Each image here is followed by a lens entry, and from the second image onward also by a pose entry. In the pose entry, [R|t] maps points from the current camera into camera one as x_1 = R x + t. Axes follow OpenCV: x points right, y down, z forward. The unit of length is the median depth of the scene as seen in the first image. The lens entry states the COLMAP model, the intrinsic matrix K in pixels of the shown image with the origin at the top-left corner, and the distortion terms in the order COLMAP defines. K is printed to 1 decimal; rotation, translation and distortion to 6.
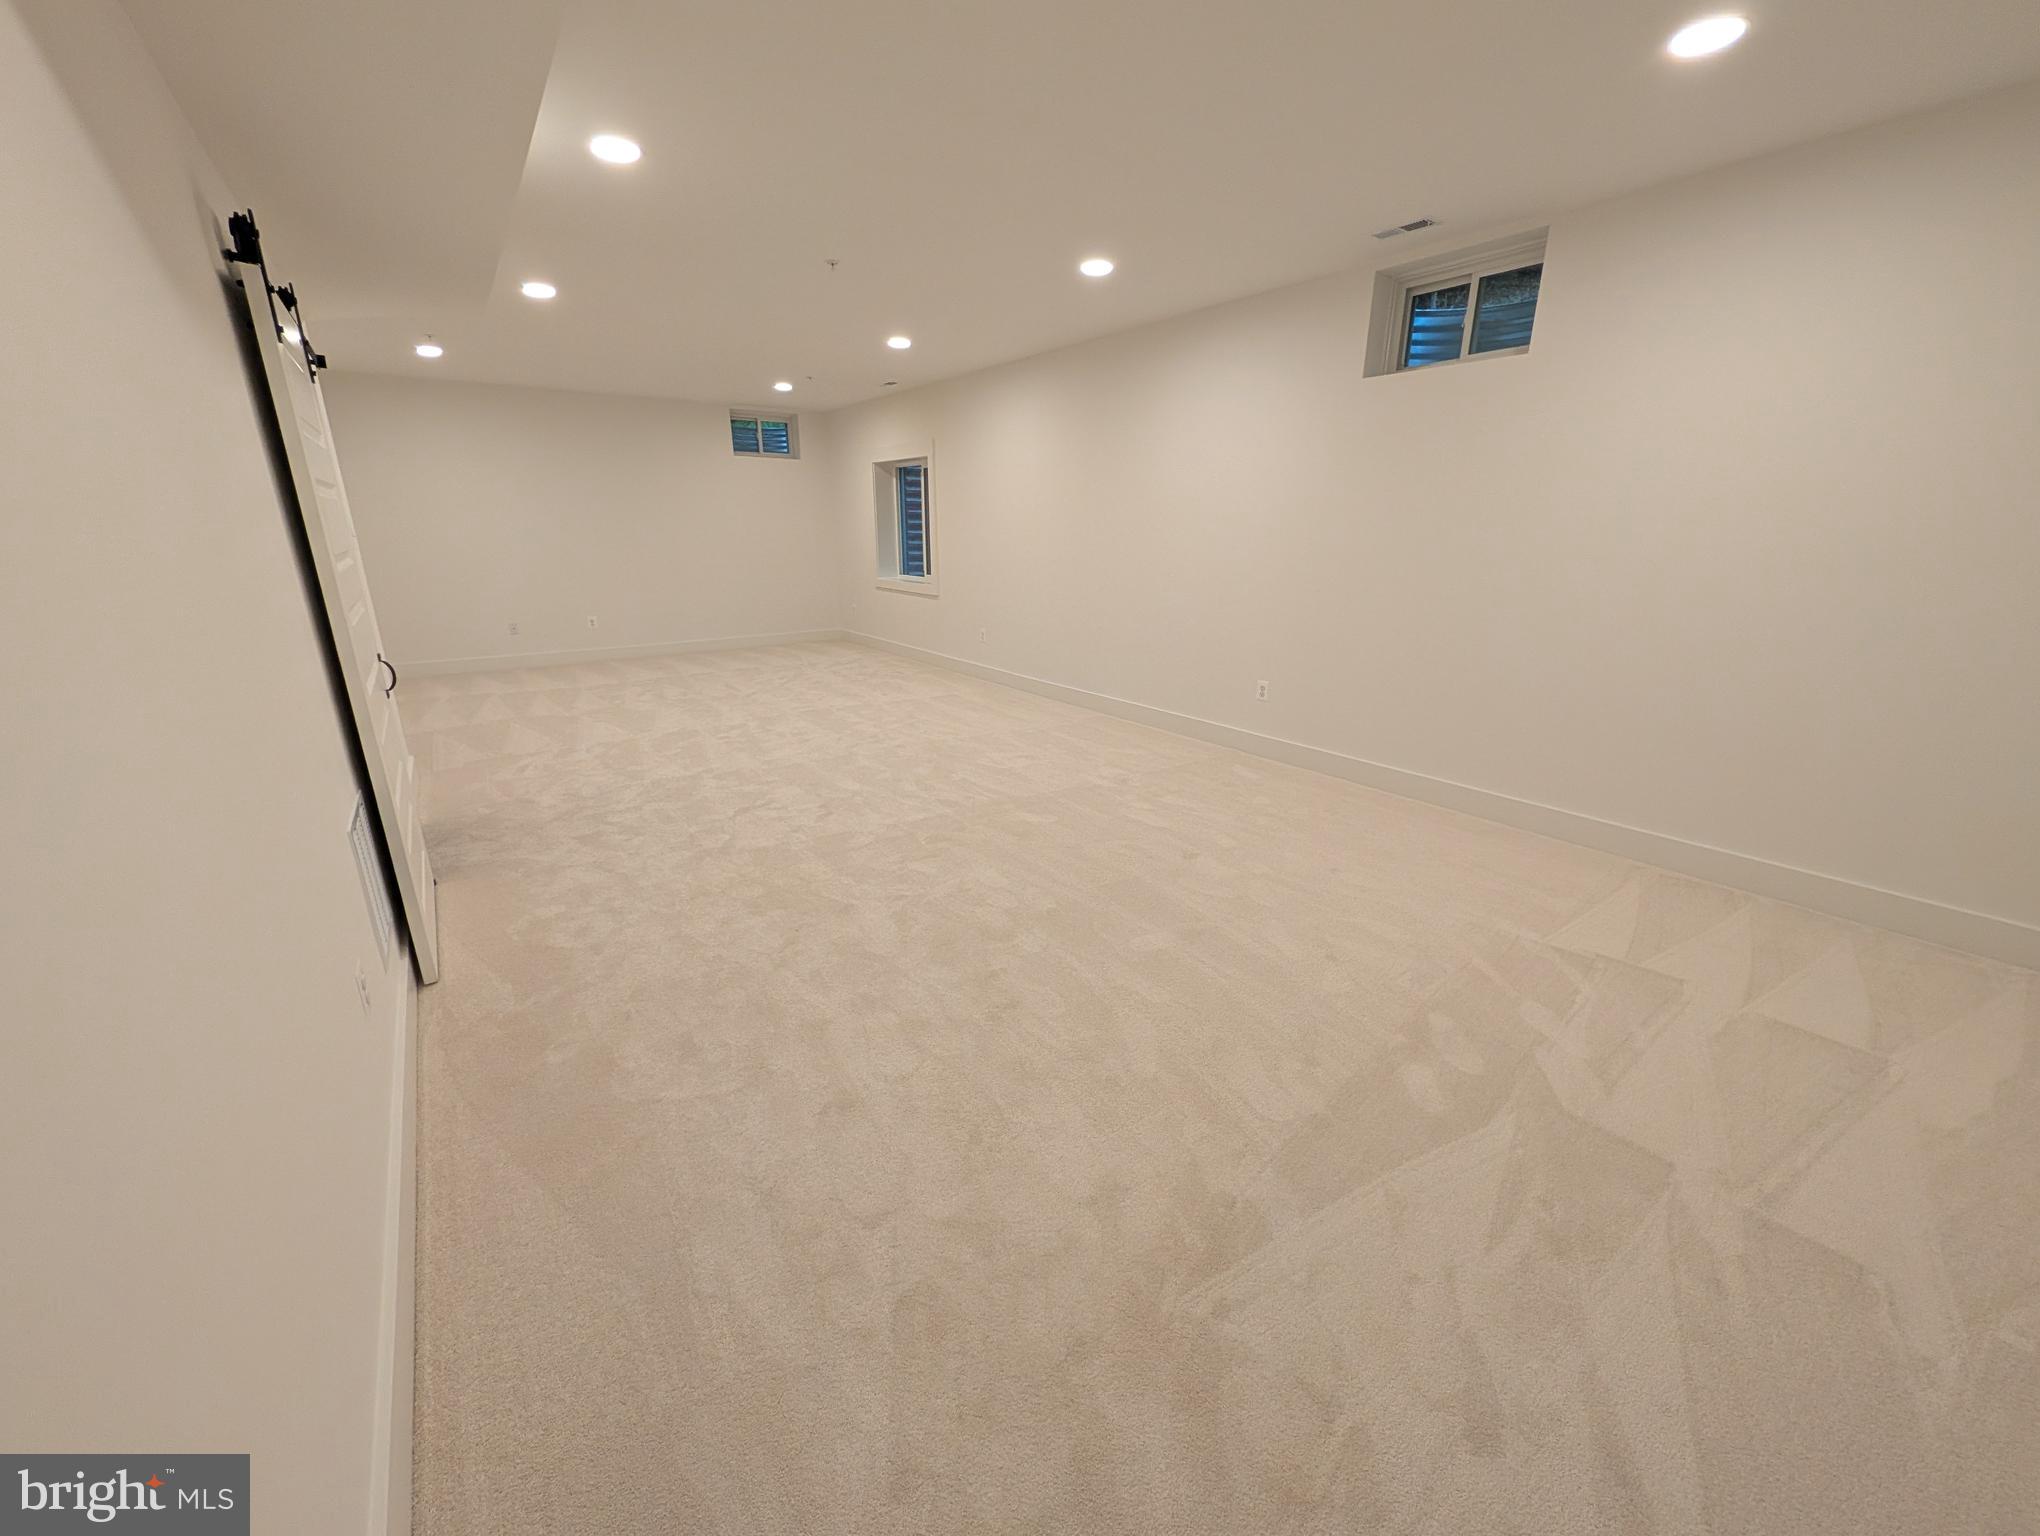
lens RADIAL K [[797.4, 0, 1020.0], [0, 797.4, 768.0], [0, 0, 1]] dist [0.001701, 0.000074]
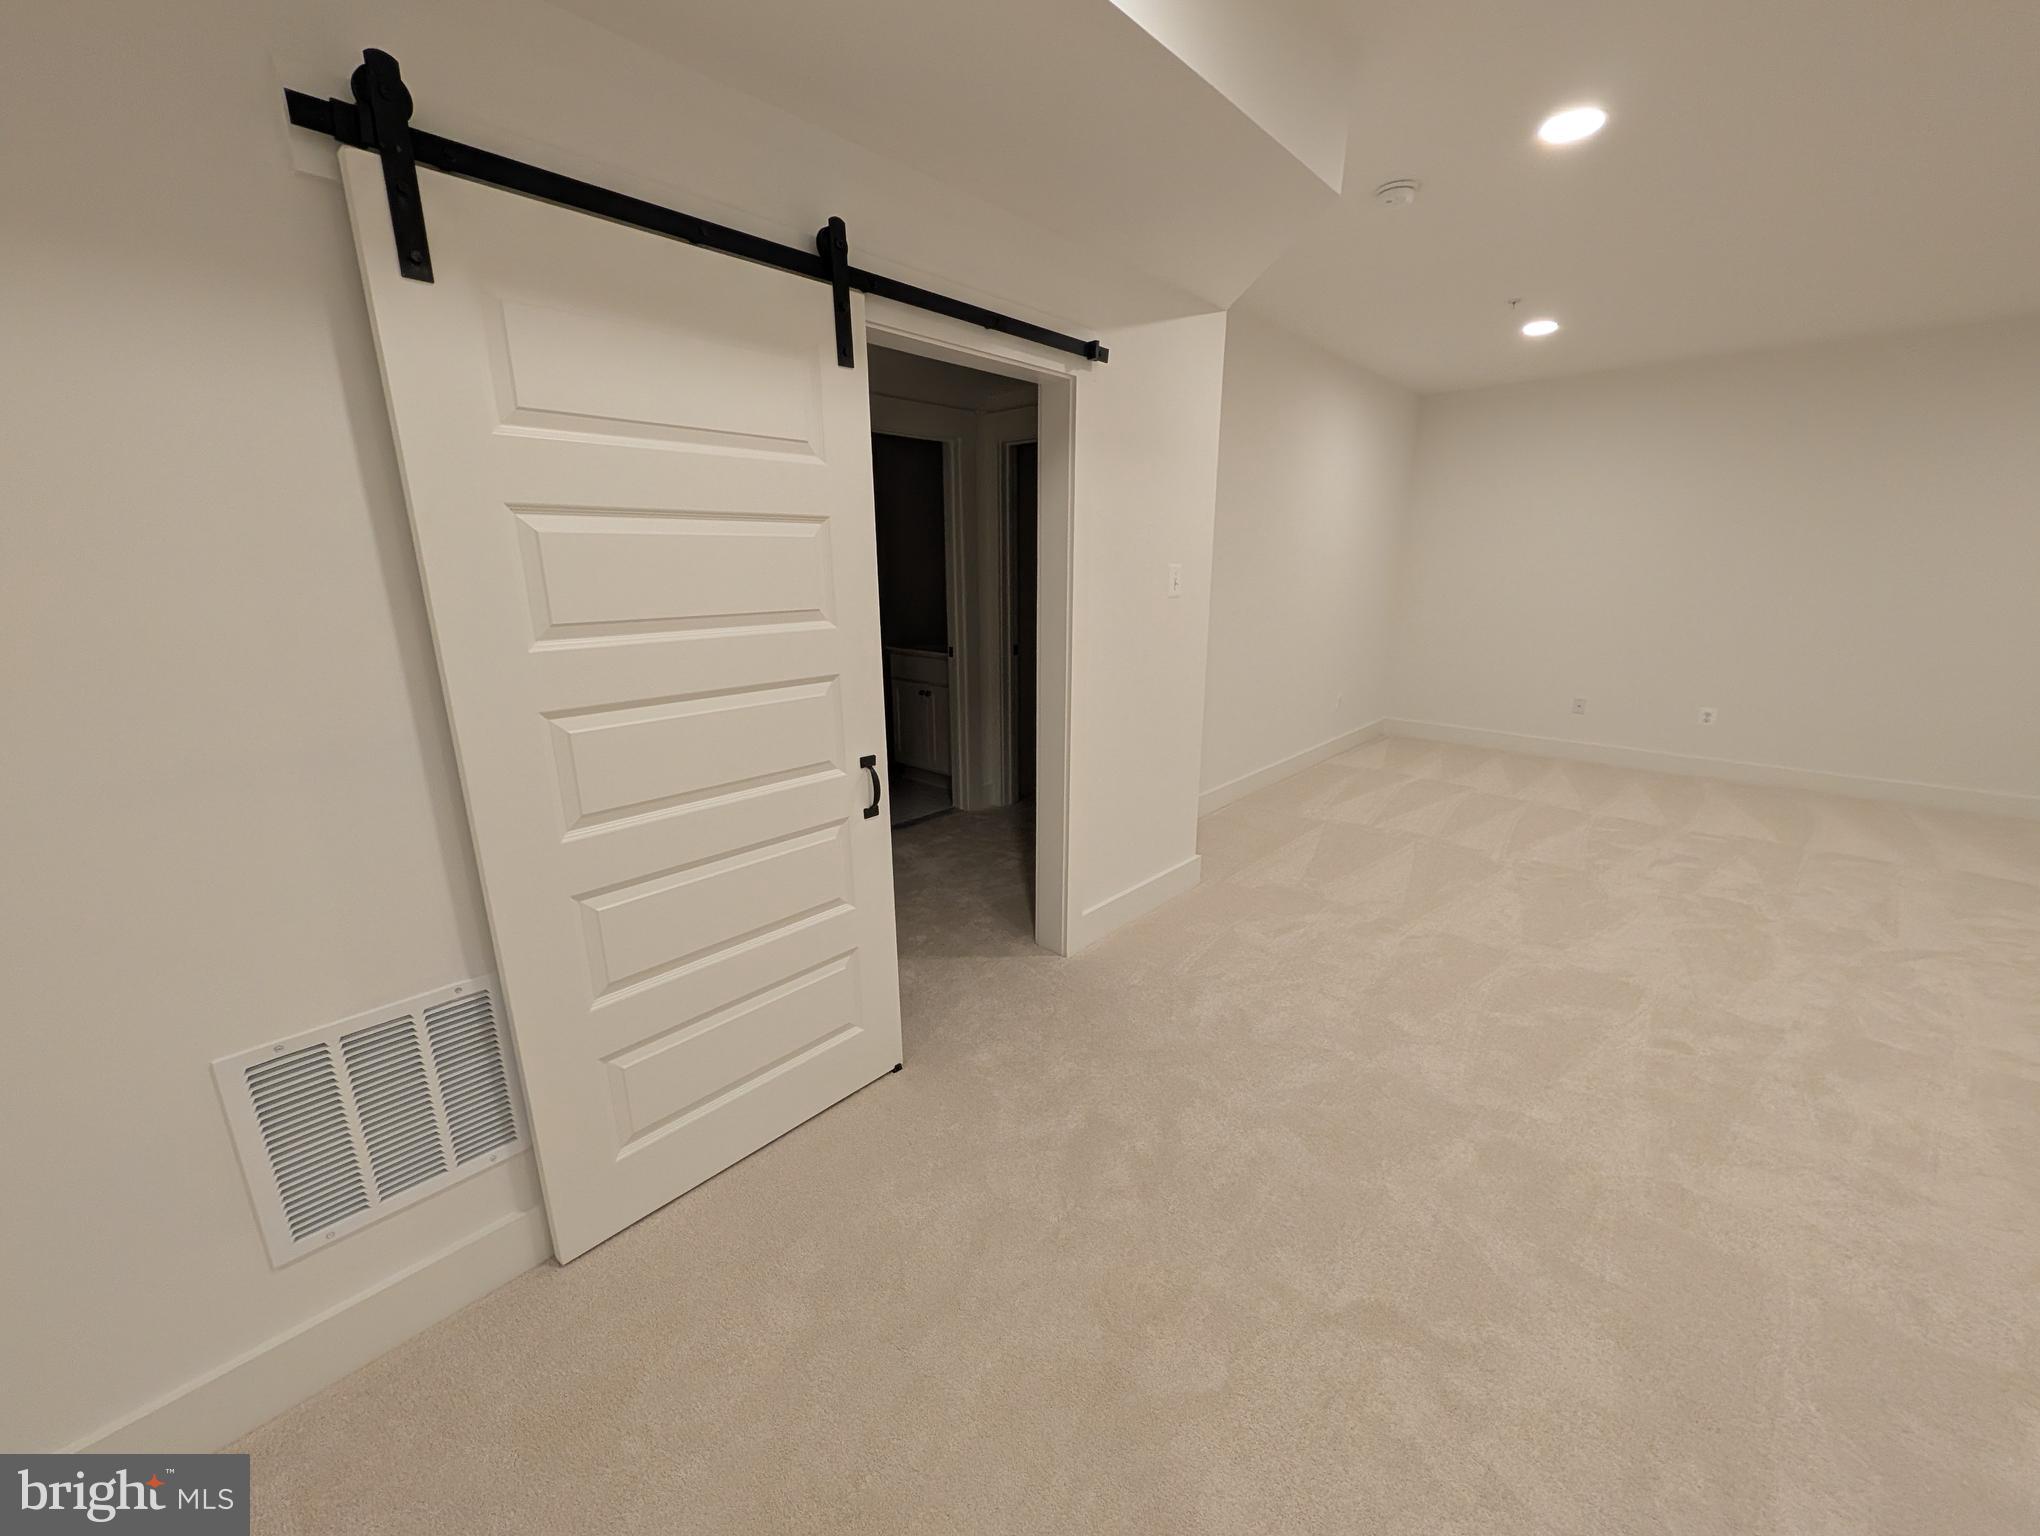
lens RADIAL K [[797.4, 0, 1020.0], [0, 797.4, 768.0], [0, 0, 1]] dist [0.001701, 0.000074]
pose [[0.206142, 0.250022, -0.946041, -0.084956], [-0.288561, 0.939345, 0.185375, -0.197366], [0.935007, 0.234777, 0.265785, 0.637111]]
